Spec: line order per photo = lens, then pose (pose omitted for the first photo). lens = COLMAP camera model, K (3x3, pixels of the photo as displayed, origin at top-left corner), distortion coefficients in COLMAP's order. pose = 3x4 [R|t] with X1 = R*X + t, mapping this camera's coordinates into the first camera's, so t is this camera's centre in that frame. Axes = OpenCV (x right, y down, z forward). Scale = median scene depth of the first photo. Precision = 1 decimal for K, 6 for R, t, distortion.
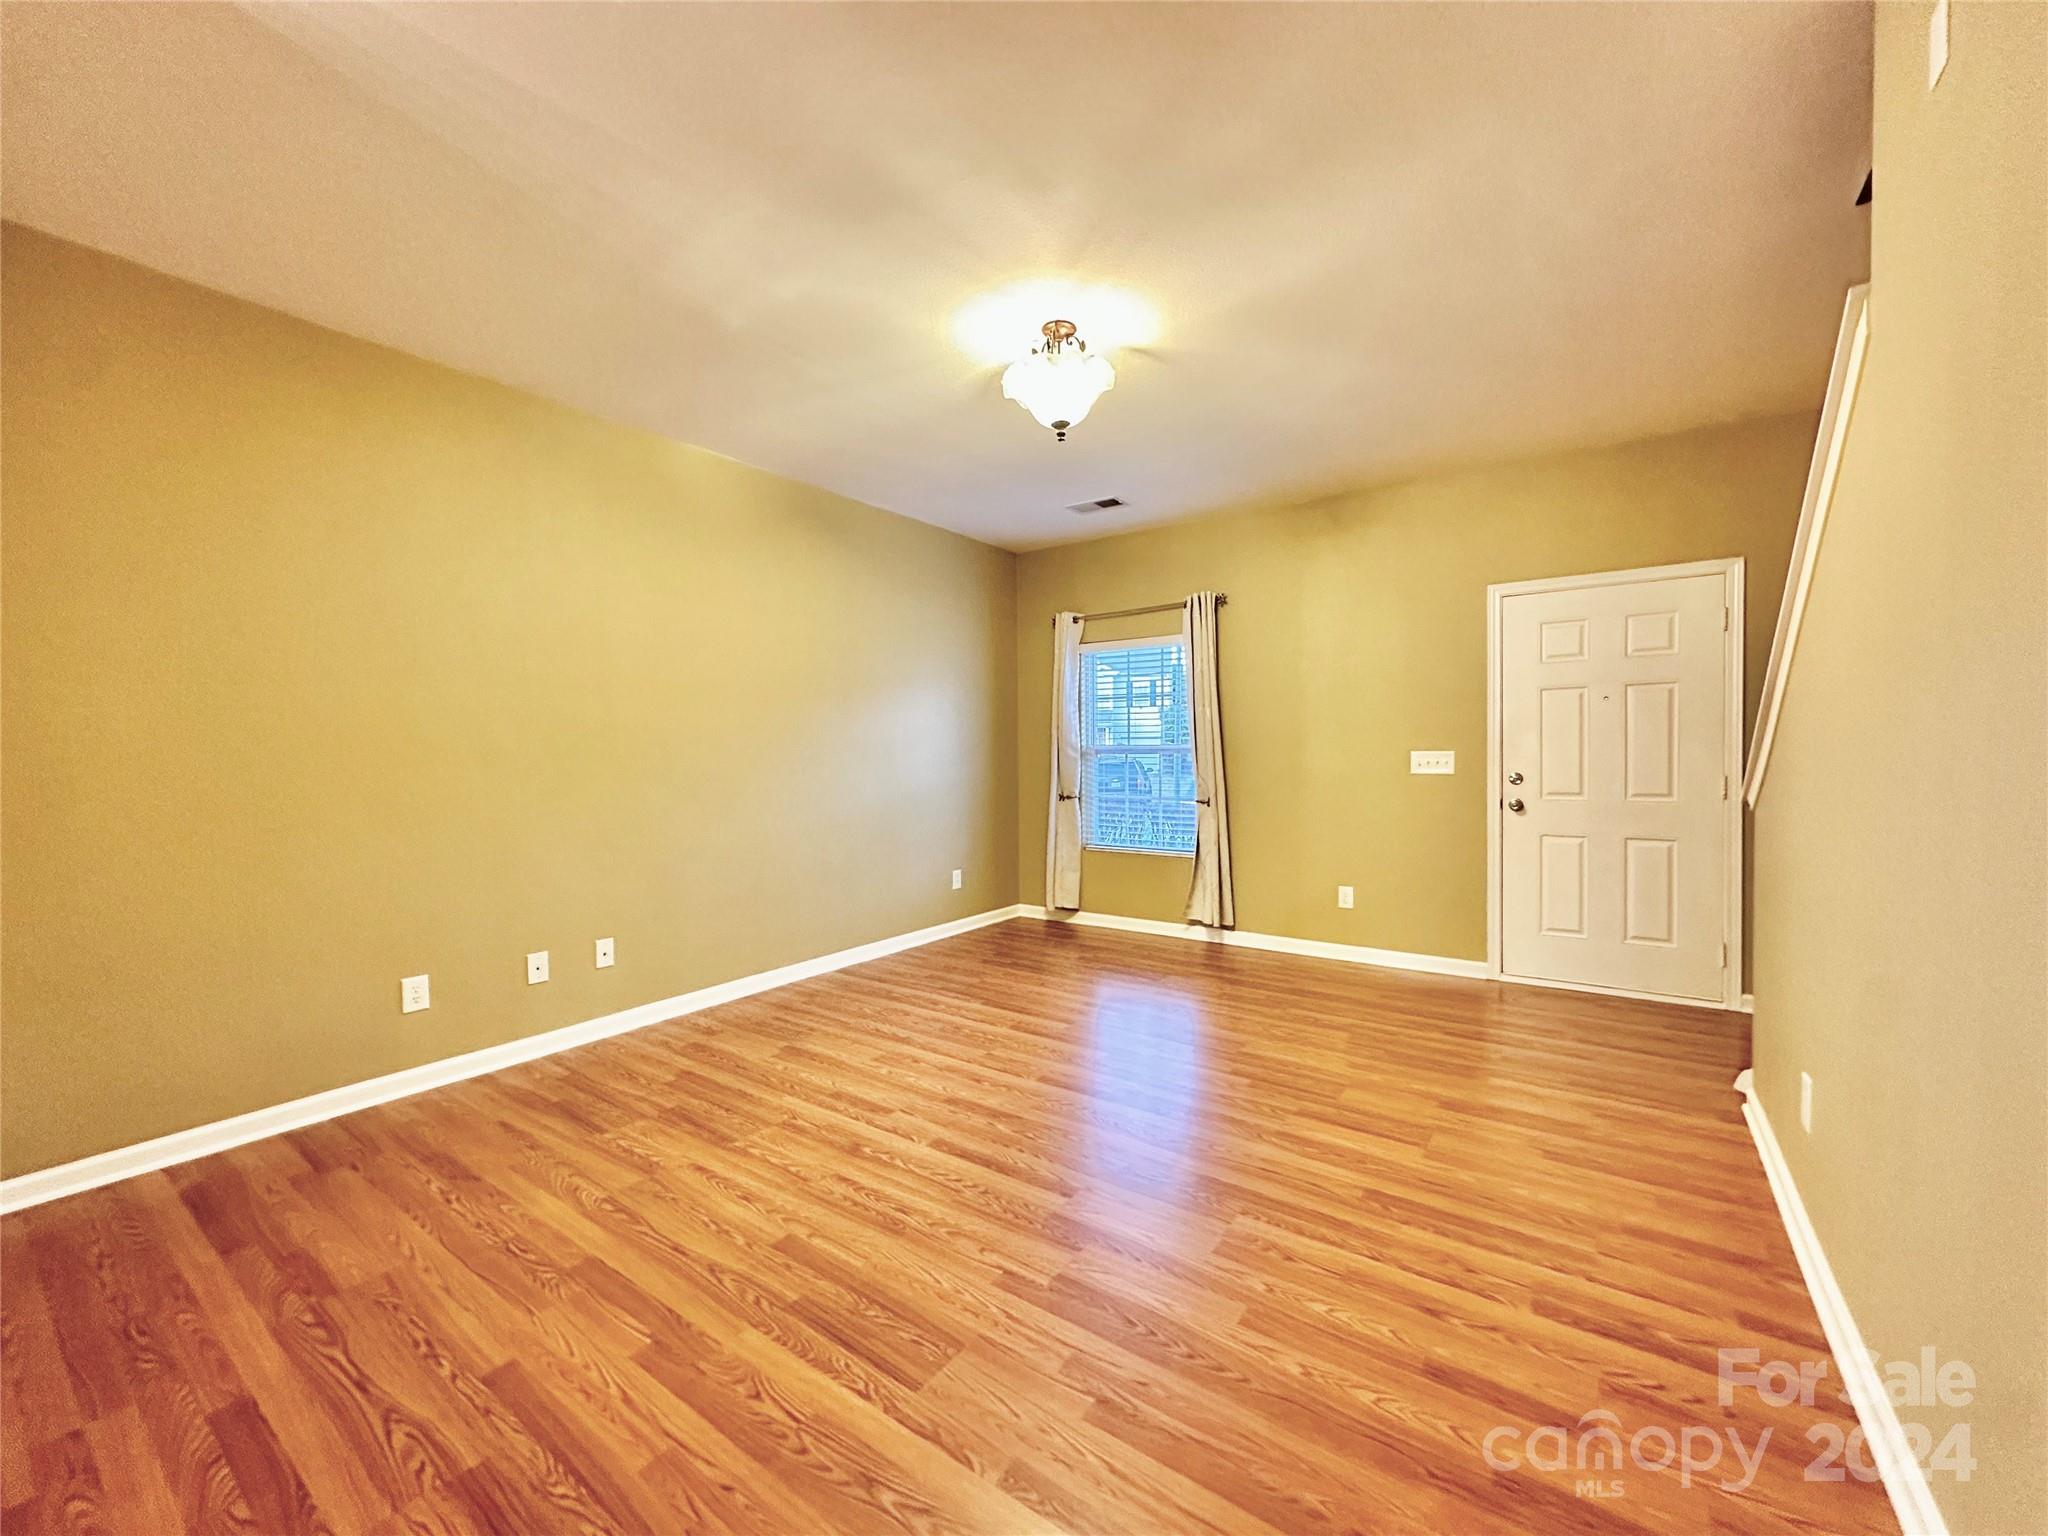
lens RADIAL K [[815.6, 0, 1022.7], [0, 815.6, 771.1], [0, 0, 1]] dist [-0.004267, 0.000659]
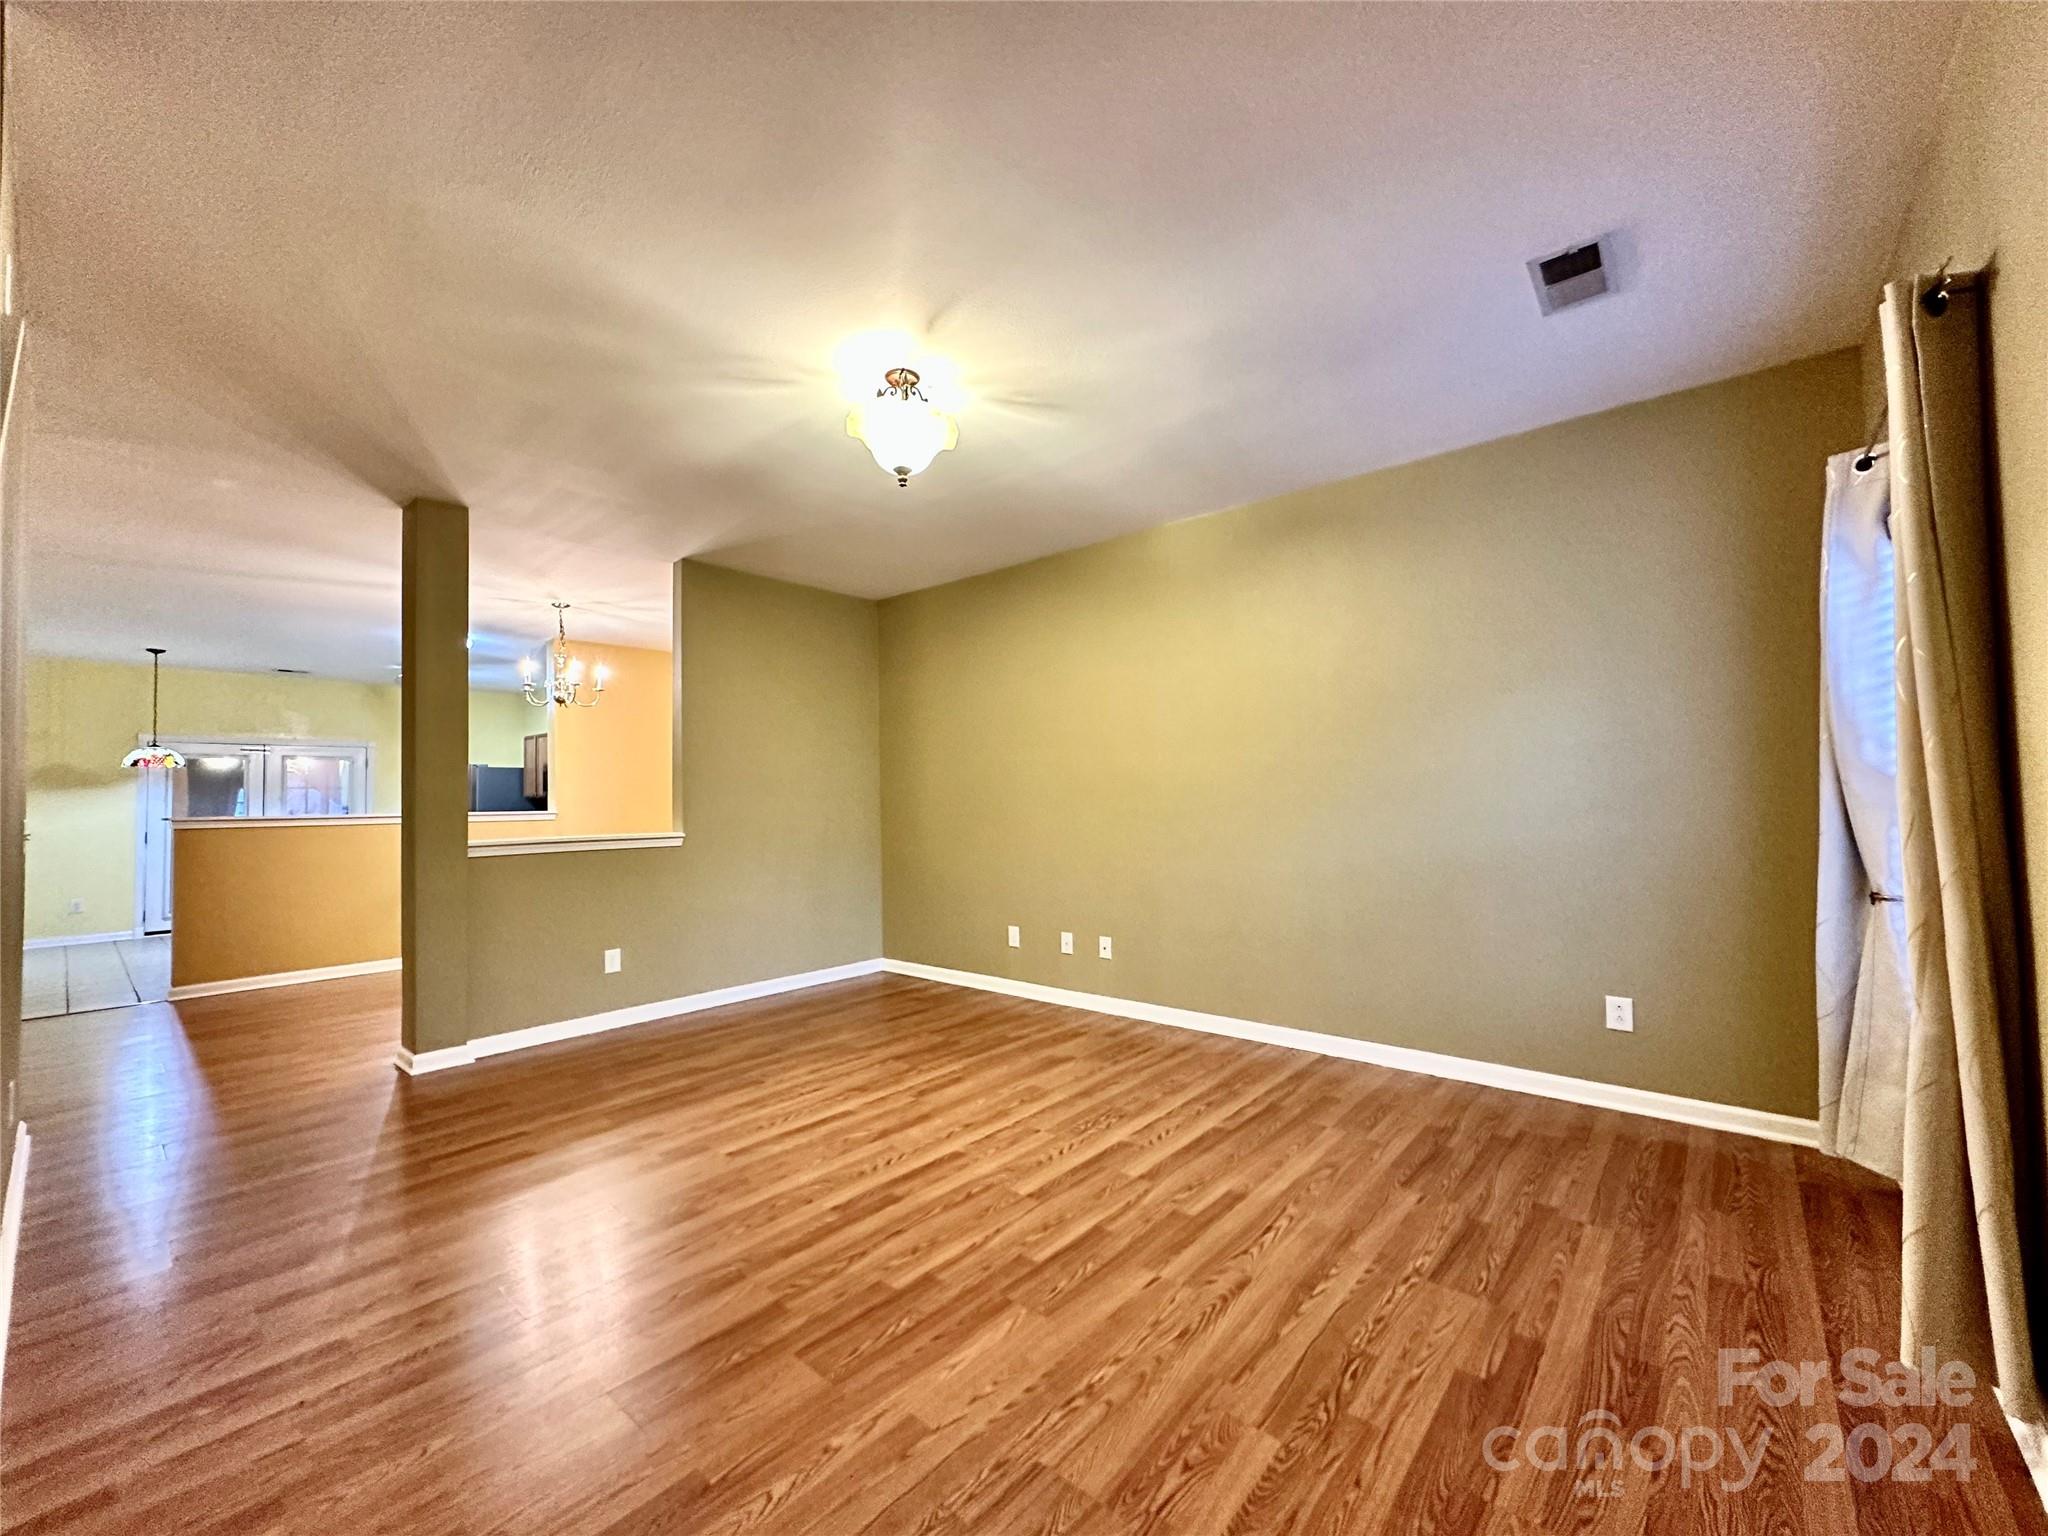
lens RADIAL K [[815.6, 0, 1023.8], [0, 815.6, 767.1], [0, 0, 1]] dist [-0.004267, 0.000659]
pose [[-0.091785, -0.027495, -0.995399, 0.889208], [-0.007947, 0.999607, -0.026878, -0.033451], [0.995747, 0.005444, -0.091967, 1.085188]]
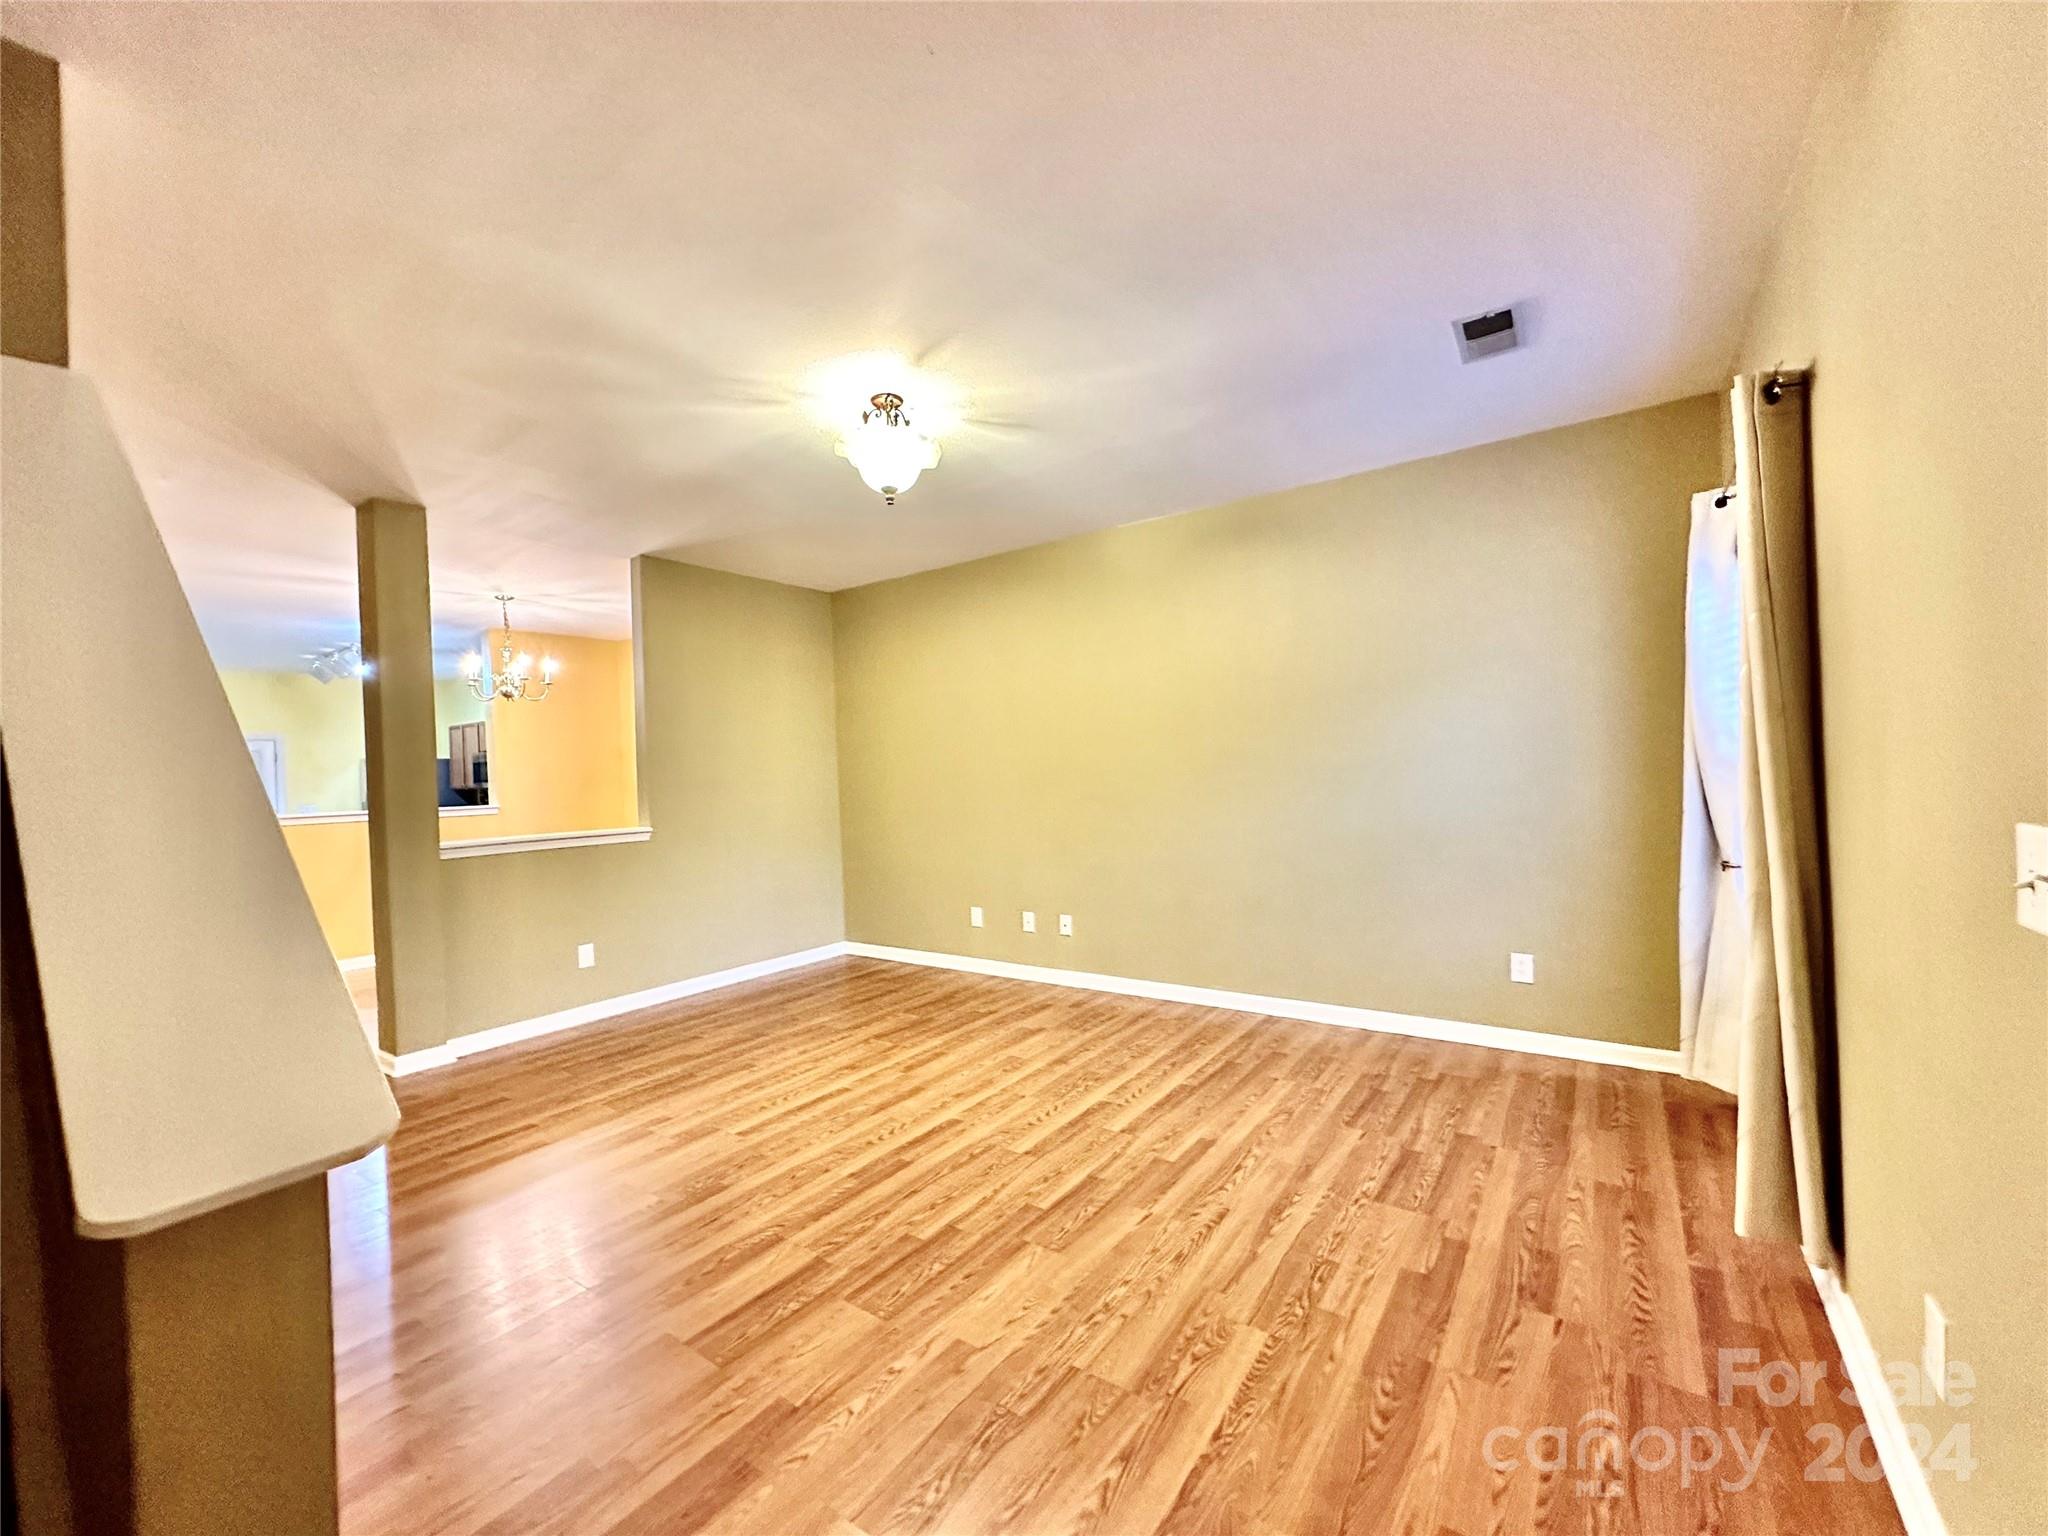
lens RADIAL K [[815.6, 0, 1023.2], [0, 815.6, 766.3], [0, 0, 1]] dist [-0.004267, 0.000659]
pose [[-0.002764, 0.004696, -0.999985, 0.968839], [0.011016, 0.999928, 0.004665, -0.061453], [0.999936, -0.011003, -0.002815, 1.025474]]
